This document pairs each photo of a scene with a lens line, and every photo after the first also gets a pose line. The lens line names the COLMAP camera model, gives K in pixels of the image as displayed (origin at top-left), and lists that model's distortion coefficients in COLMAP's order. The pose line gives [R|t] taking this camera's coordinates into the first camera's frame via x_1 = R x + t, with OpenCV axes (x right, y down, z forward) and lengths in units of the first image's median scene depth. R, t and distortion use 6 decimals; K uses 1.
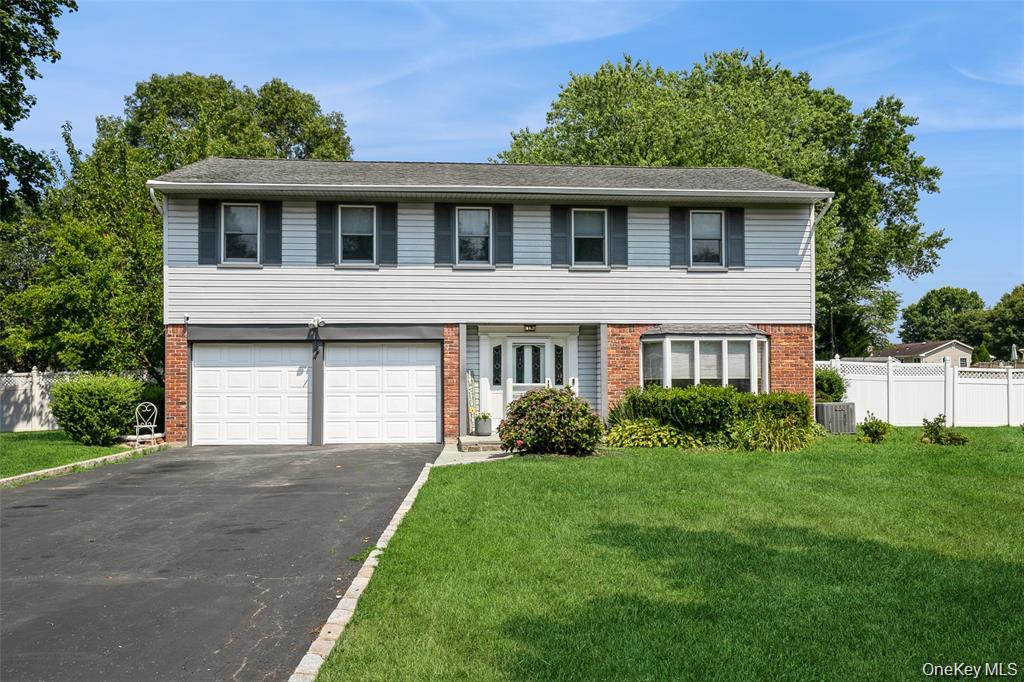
lens RADIAL K [[852.6, 0, 511.3], [0, 852.6, 342.2], [0, 0, 1]] dist [-0.003111, 0.000154]
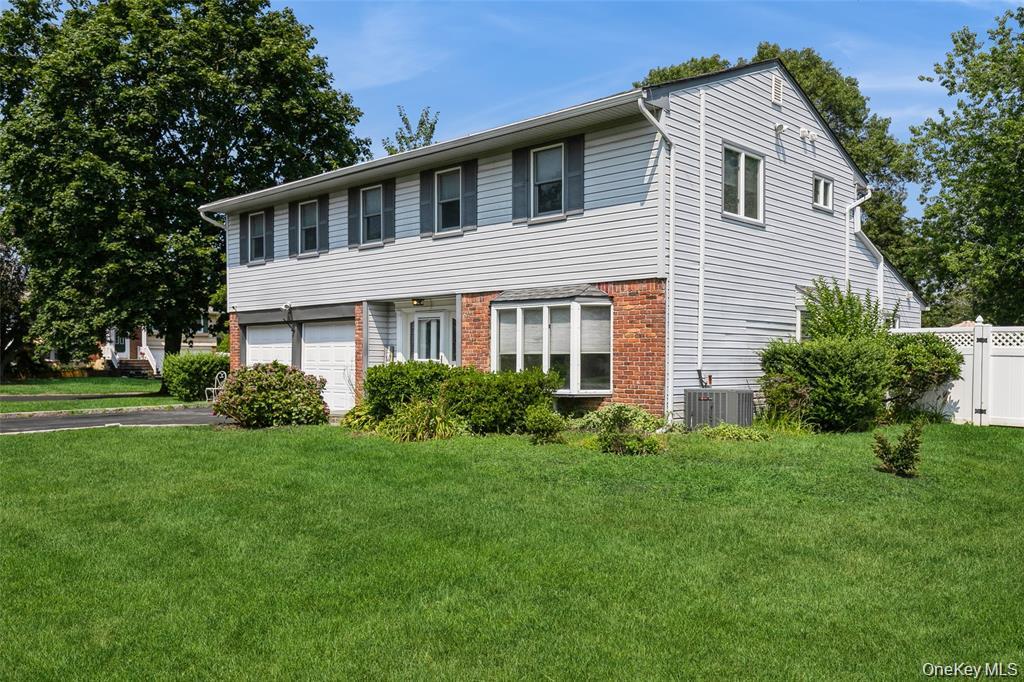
lens RADIAL K [[857.1, 0, 511.4], [0, 857.1, 346.7], [0, 0, 1]] dist [-0.002589, -0.000908]
pose [[0.648177, -0.005695, -0.761468, 0.836492], [0.030277, 0.999374, 0.018298, 0.019689], [0.760887, -0.034915, 0.647944, 0.446016]]
